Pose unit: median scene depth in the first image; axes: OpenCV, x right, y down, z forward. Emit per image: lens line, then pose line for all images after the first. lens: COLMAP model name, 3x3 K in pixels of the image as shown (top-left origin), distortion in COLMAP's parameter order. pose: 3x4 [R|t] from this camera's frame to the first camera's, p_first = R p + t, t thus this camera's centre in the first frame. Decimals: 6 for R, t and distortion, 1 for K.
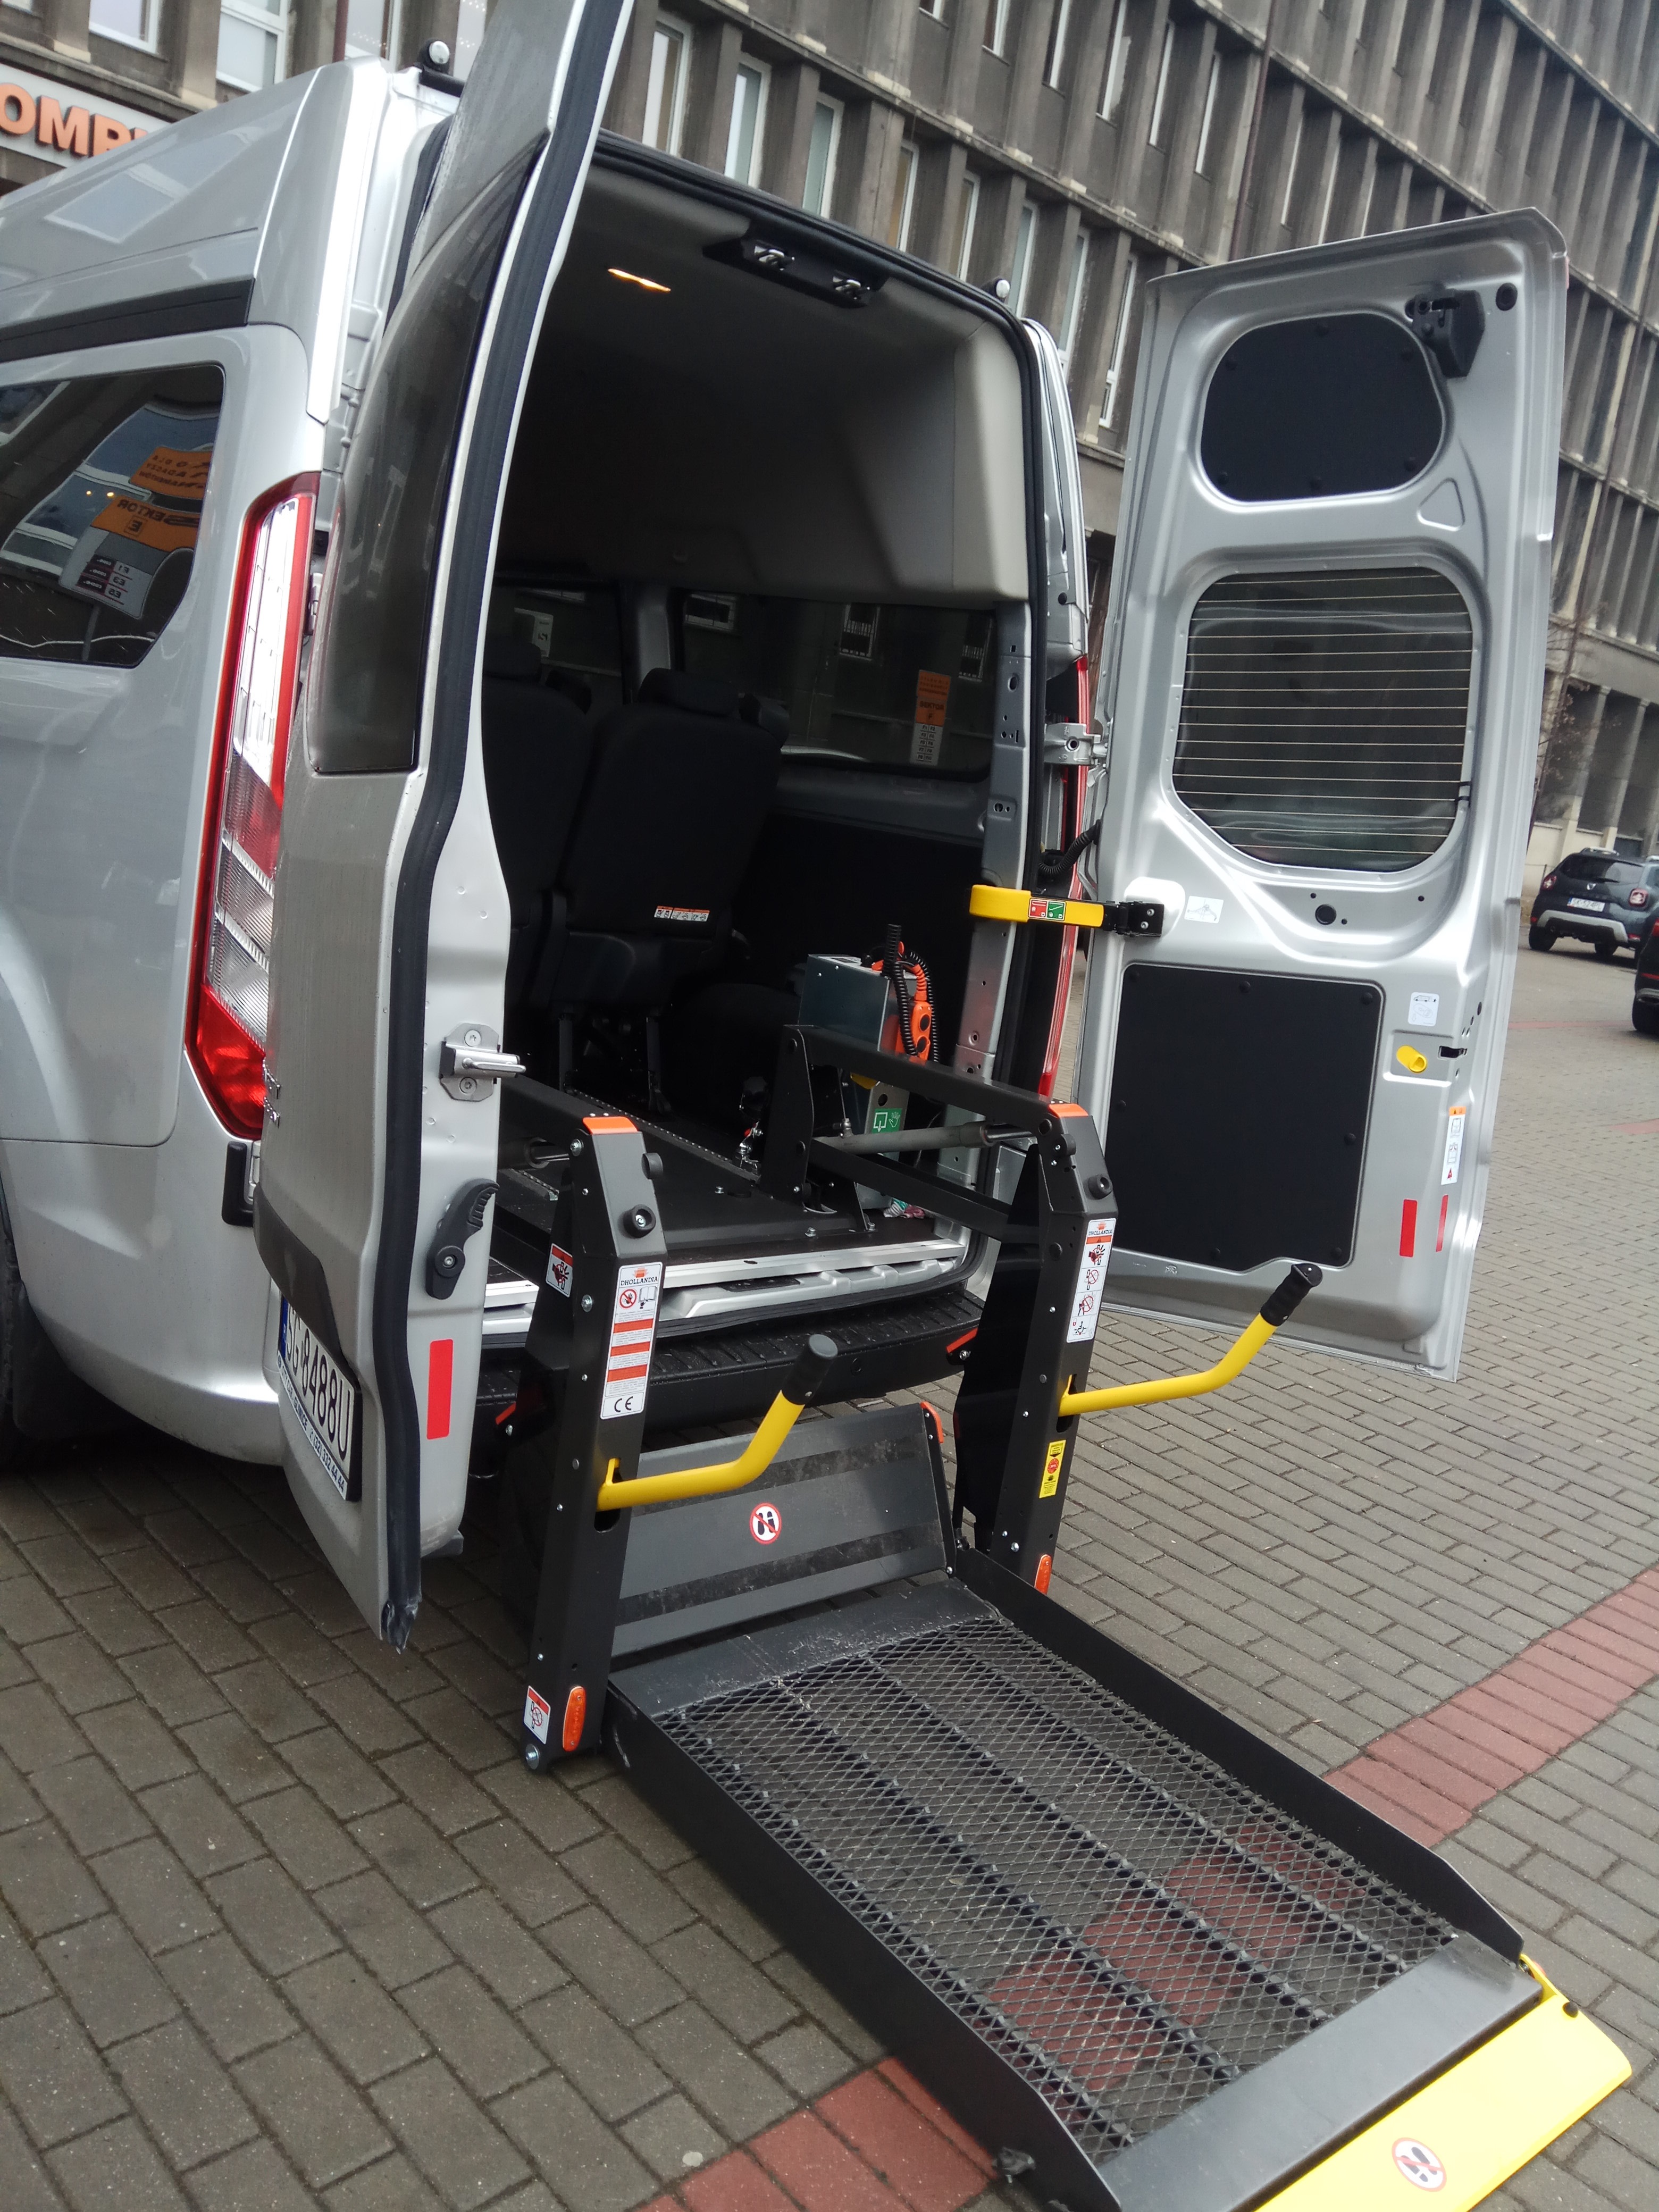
lens RADIAL K [[1789.6, 0, 829.5], [0, 1789.6, 1106.0], [0, 0, 1]] dist [0.065181, -0.146673]
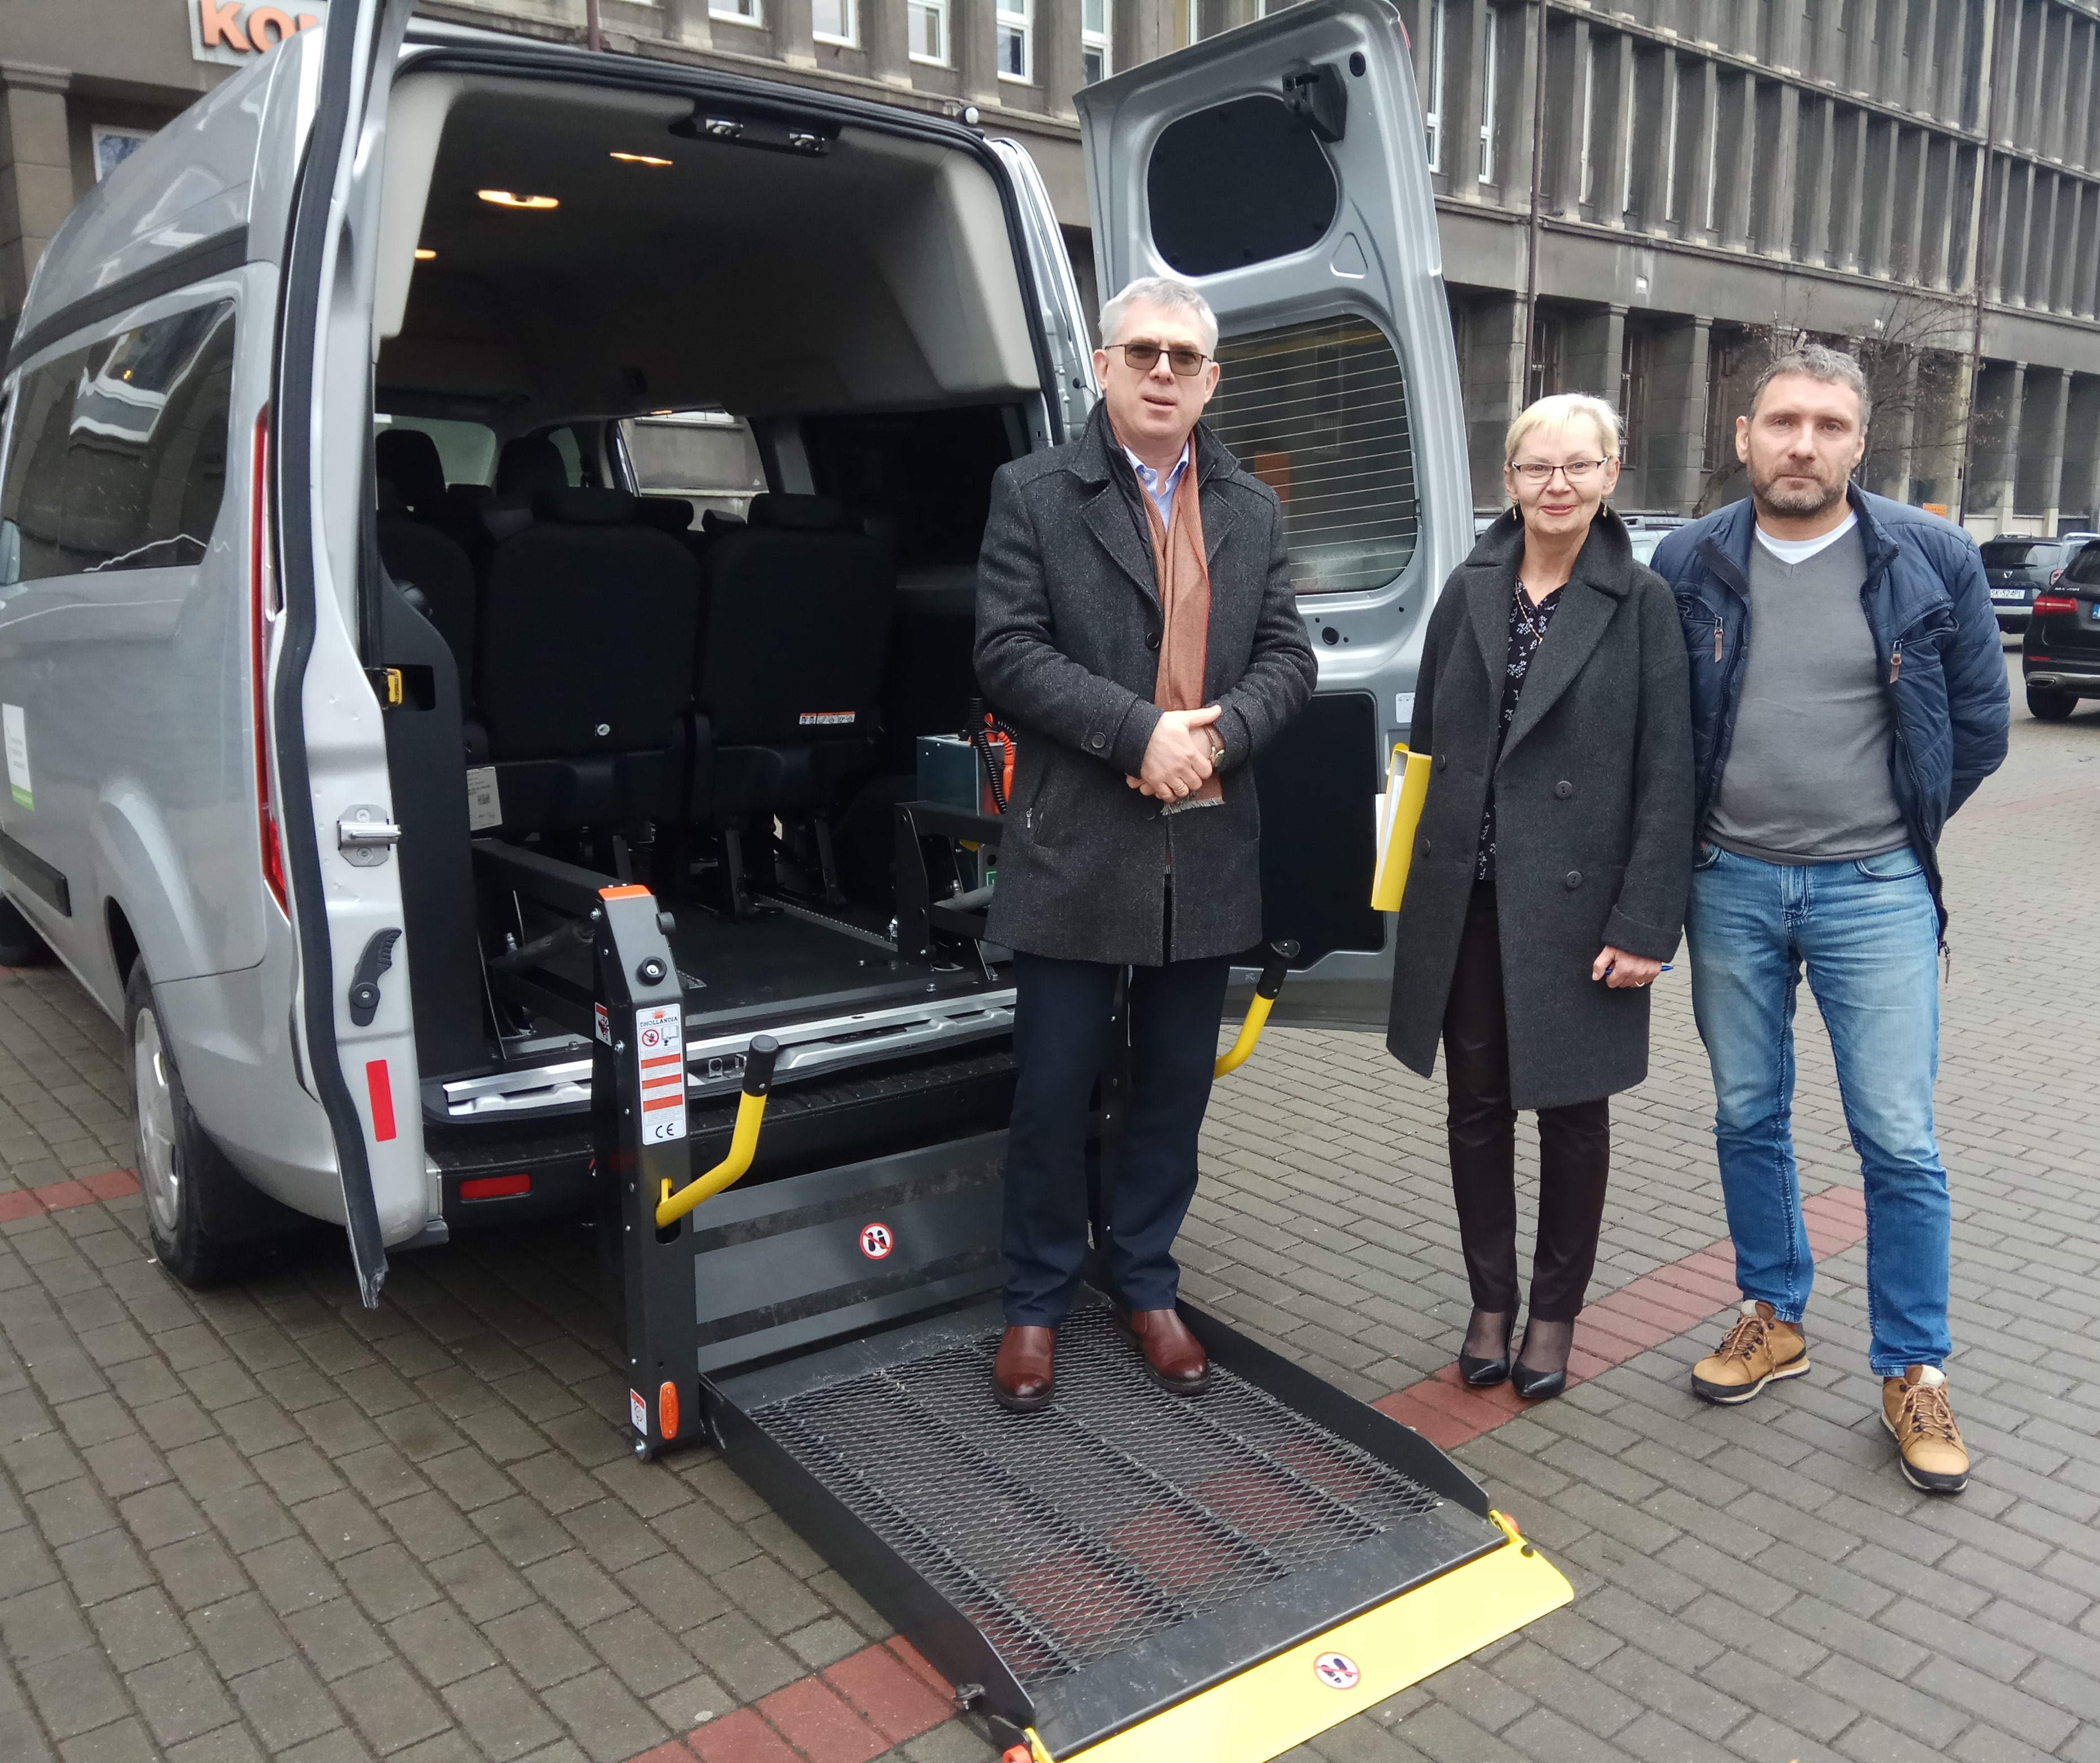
lens RADIAL K [[1934.1, 0, 1244.0], [0, 1934.1, 898.4], [0, 0, 1]] dist [0.080496, -0.168108]
pose [[0.990028, -0.132673, -0.047353, 0.333701], [0.131835, 0.991061, -0.020428, 0.091803], [0.049640, 0.013982, 0.998669, -0.239591]]
